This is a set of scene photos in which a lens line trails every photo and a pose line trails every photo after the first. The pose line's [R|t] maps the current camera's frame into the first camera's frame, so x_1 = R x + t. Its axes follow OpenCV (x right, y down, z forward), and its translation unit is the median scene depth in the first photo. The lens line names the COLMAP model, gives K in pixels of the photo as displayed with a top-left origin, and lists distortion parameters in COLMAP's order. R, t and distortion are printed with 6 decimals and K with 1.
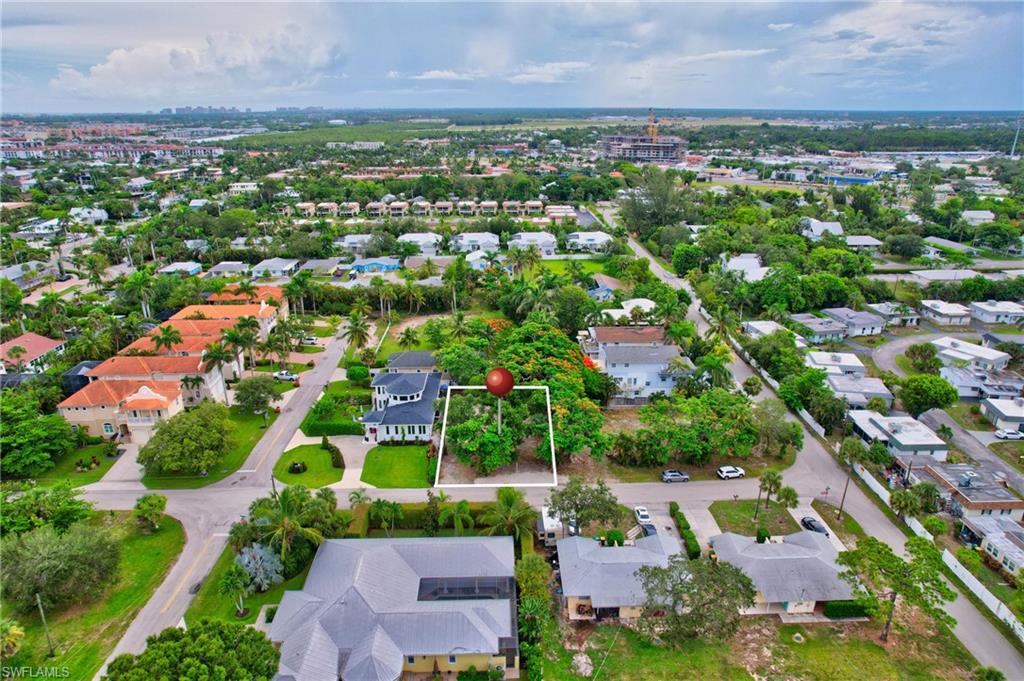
lens RADIAL K [[655.5, 0, 516.2], [0, 655.5, 342.3], [0, 0, 1]] dist [-0.059448, 0.047777]
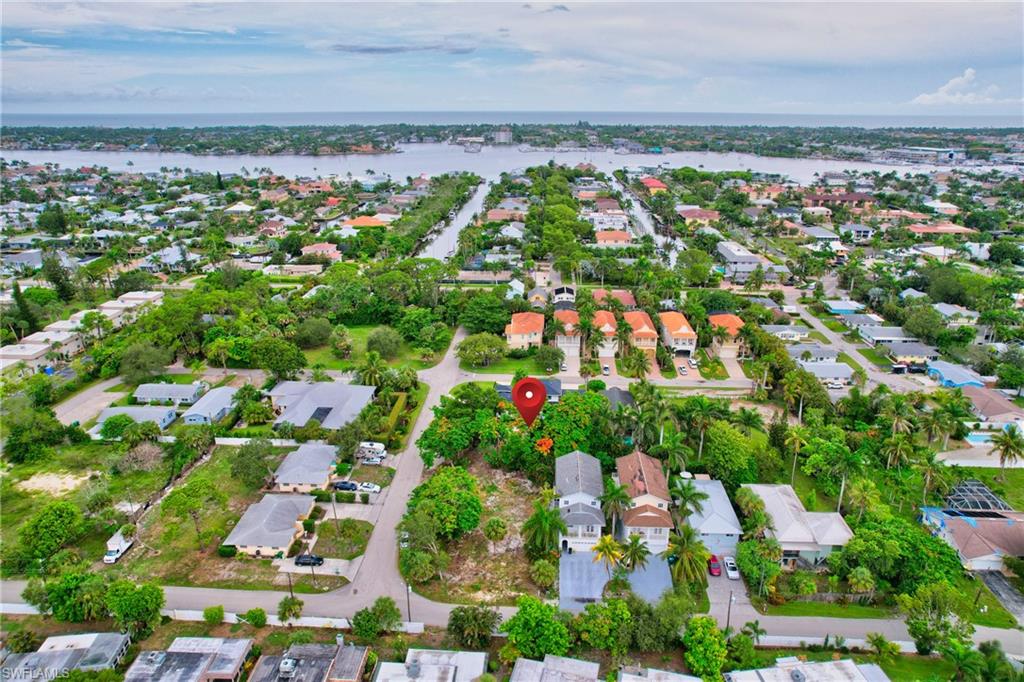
lens RADIAL K [[655.5, 0, 516.3], [0, 655.5, 341.6], [0, 0, 1]] dist [-0.059448, 0.047777]
pose [[-0.082392, 0.340215, -0.936731, 0.919958], [-0.342996, 0.872825, 0.347174, -0.405964], [0.935716, 0.349899, 0.044779, 0.735536]]
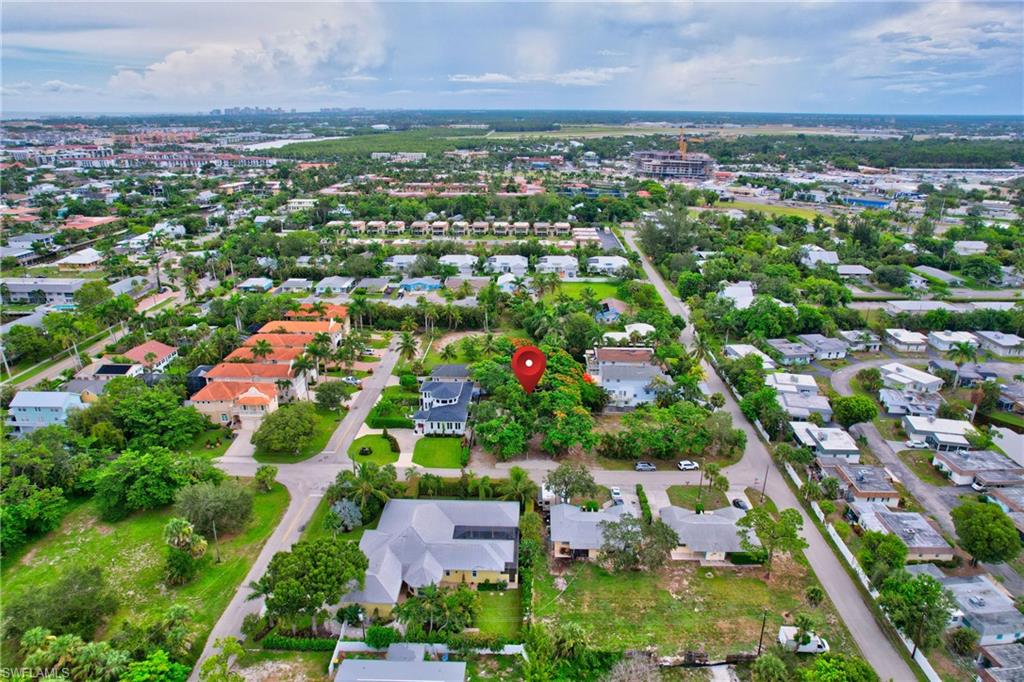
lens RADIAL K [[655.5, 0, 516.0], [0, 655.5, 346.5], [0, 0, 1]] dist [-0.059448, 0.047777]
pose [[0.998267, 0.025572, -0.053006, 0.032293], [-0.025317, 0.999665, 0.005464, -0.030189], [0.053128, -0.004112, 0.998579, -0.255223]]
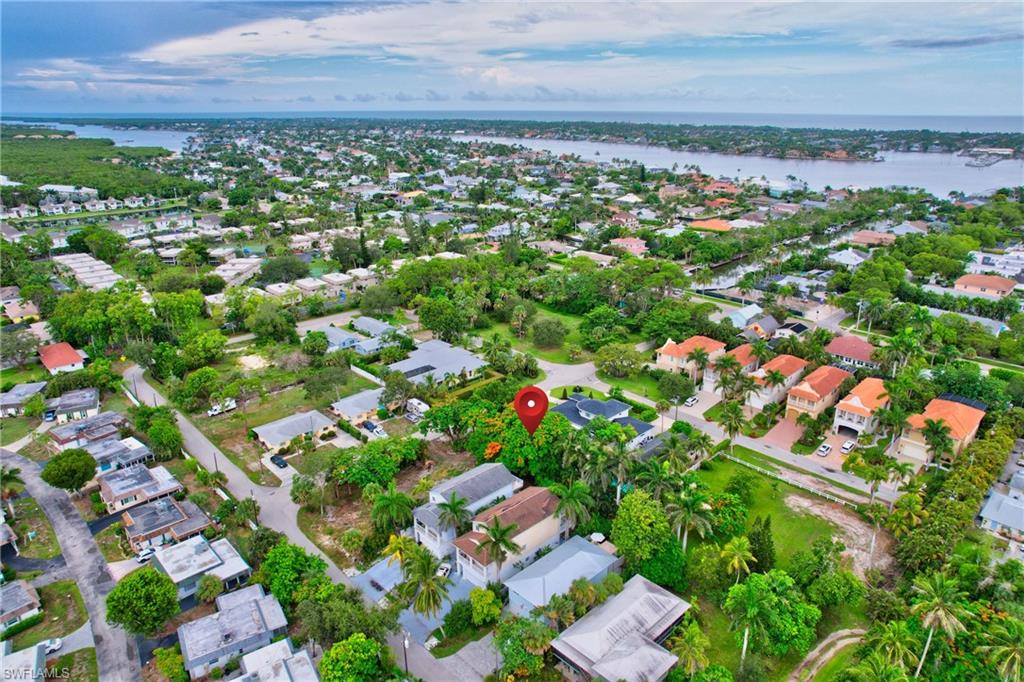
lens RADIAL K [[655.5, 0, 514.7], [0, 655.5, 342.6], [0, 0, 1]] dist [-0.059448, 0.047777]
pose [[-0.740592, 0.230283, -0.631263, 0.617907], [-0.229609, 0.796169, 0.559816, -0.603685], [0.631509, 0.559539, -0.536761, 1.287861]]
